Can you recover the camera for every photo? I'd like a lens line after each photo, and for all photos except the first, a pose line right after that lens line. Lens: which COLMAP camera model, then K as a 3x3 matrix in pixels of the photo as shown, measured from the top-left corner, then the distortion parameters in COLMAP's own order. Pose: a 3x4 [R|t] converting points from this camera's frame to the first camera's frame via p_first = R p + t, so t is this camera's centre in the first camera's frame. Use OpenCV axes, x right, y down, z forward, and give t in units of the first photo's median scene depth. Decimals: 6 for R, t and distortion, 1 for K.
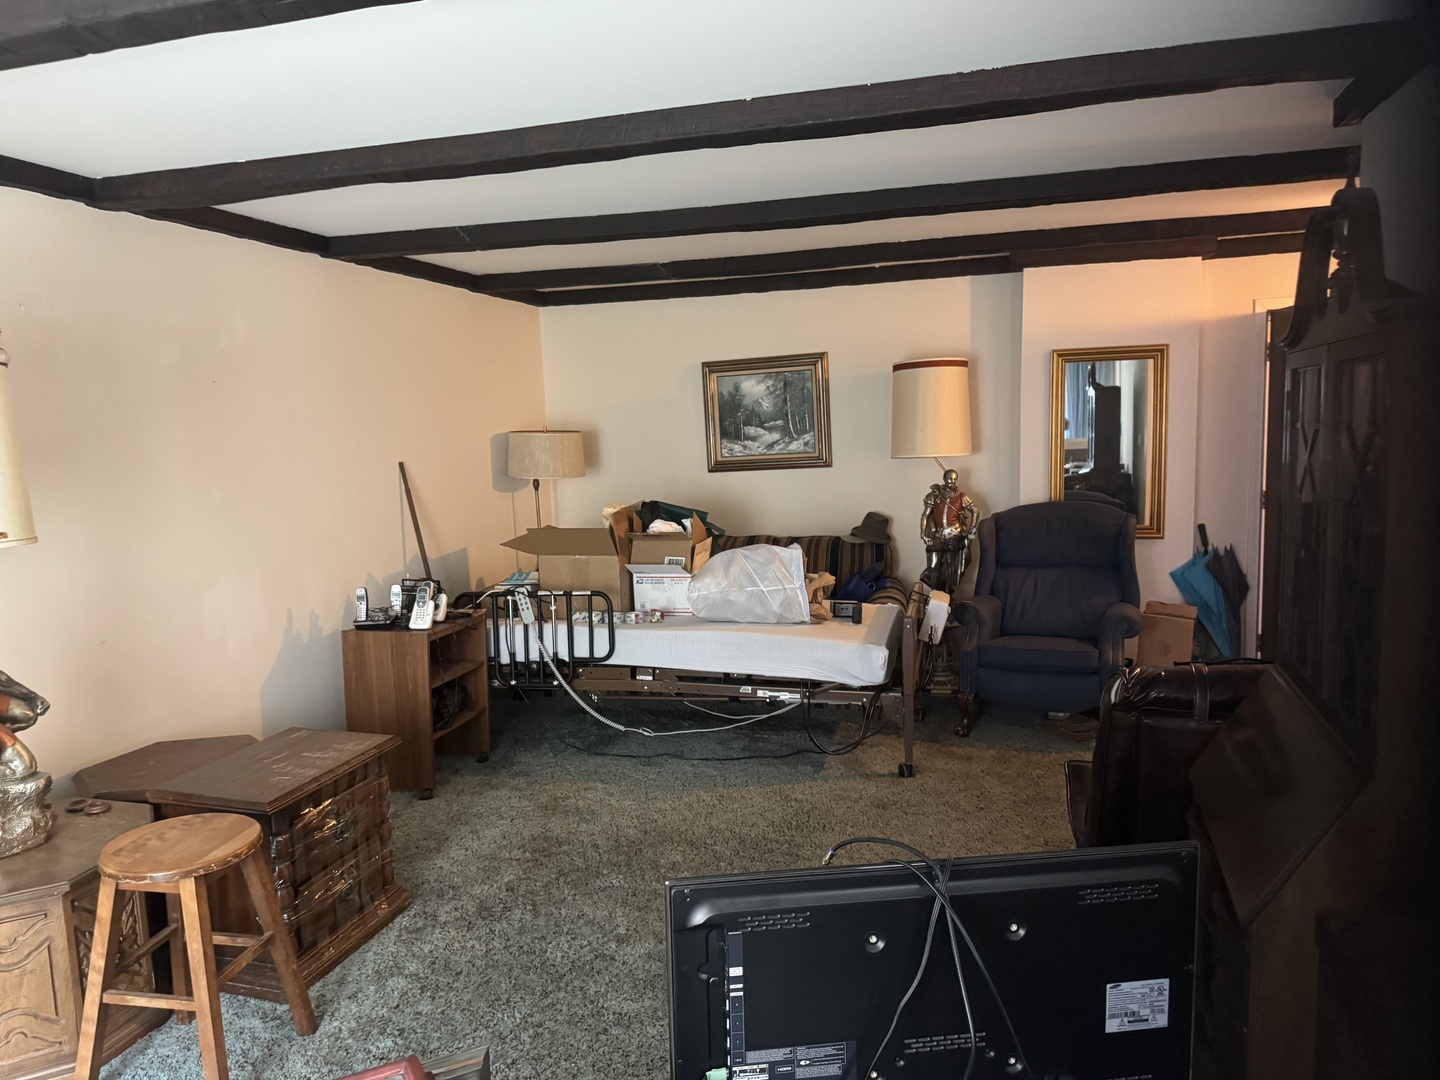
lens RADIAL K [[1028.2, 0, 720.0], [0, 1028.2, 540.0], [0, 0, 1]] dist [0.003966, -0.001668]
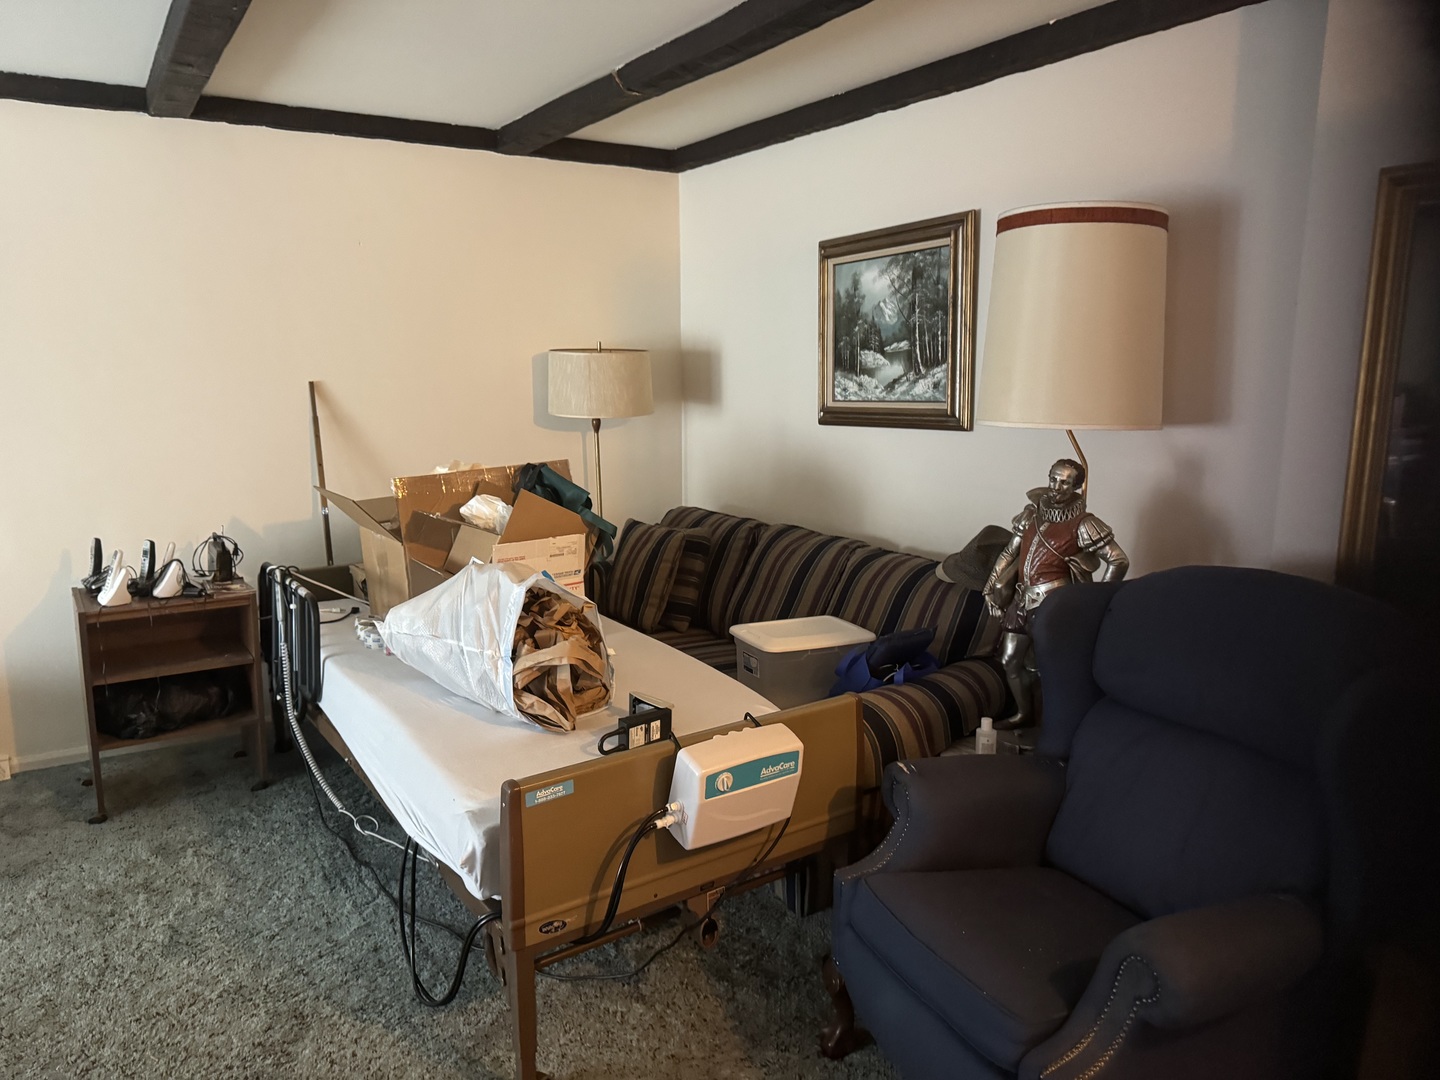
lens RADIAL K [[1028.2, 0, 720.0], [0, 1028.2, 540.0], [0, 0, 1]] dist [0.003966, -0.001668]
pose [[0.736961, 0.148766, -0.659361, 0.367917], [-0.099327, 0.988725, 0.112062, -0.061806], [0.668597, -0.017093, 0.743428, 0.513204]]
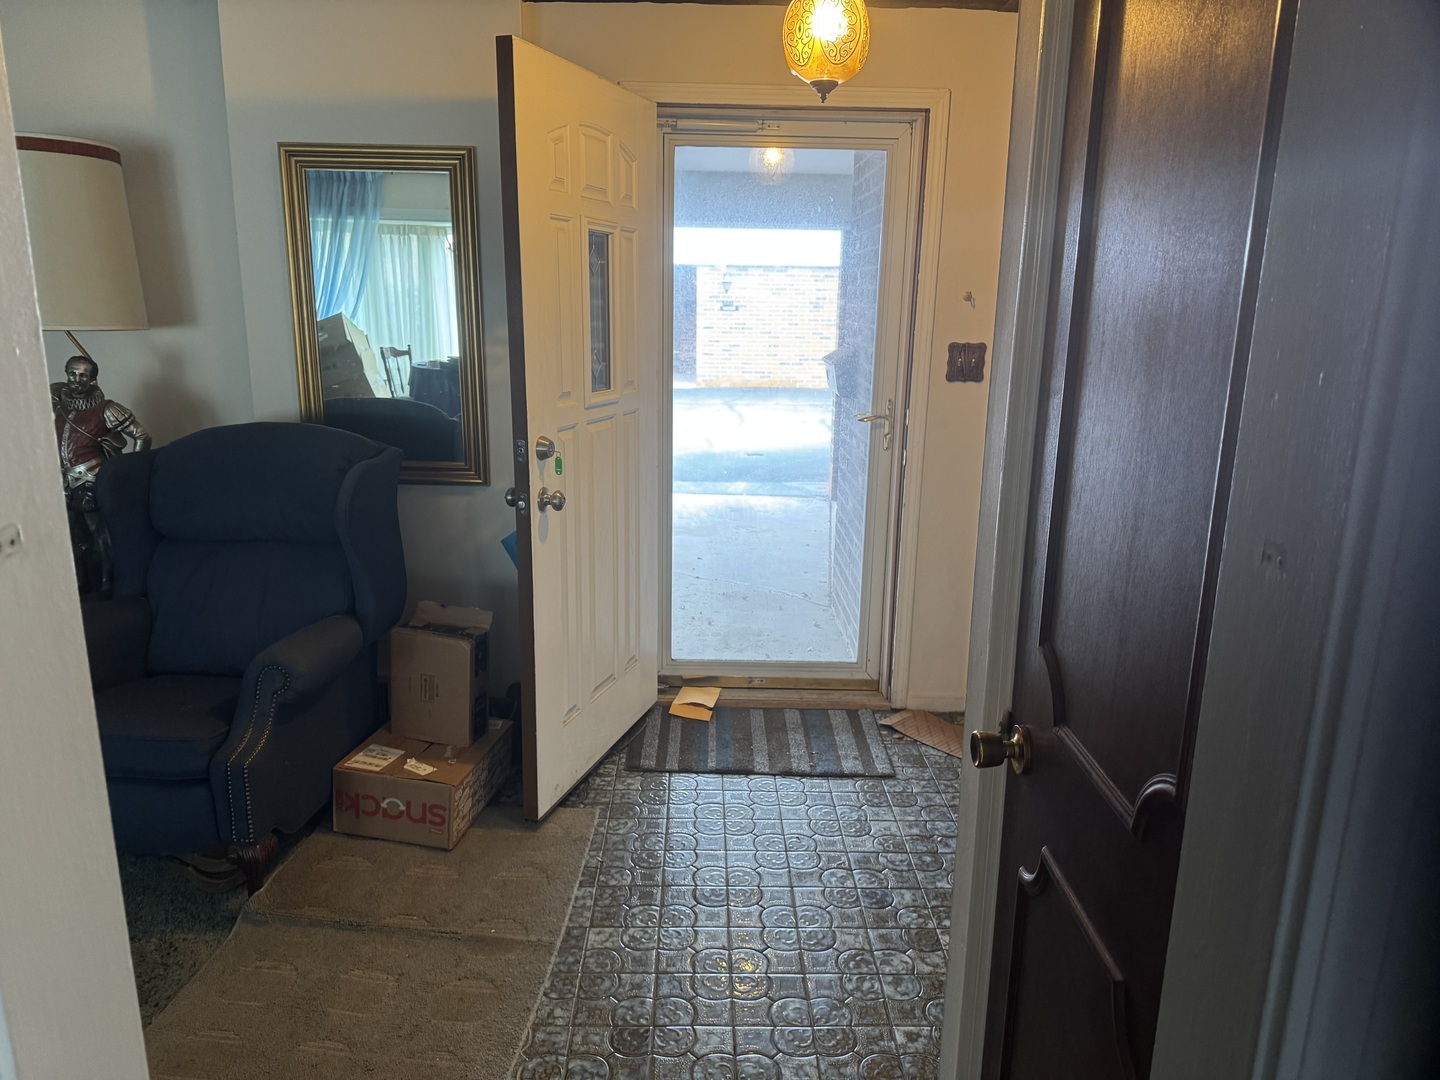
lens RADIAL K [[1028.2, 0, 720.0], [0, 1028.2, 540.0], [0, 0, 1]] dist [0.003966, -0.001668]
pose [[0.959830, -0.025393, 0.279433, 0.347638], [-0.009237, 0.992497, 0.121920, -0.038496], [-0.280432, -0.119604, 0.952393, 0.361394]]
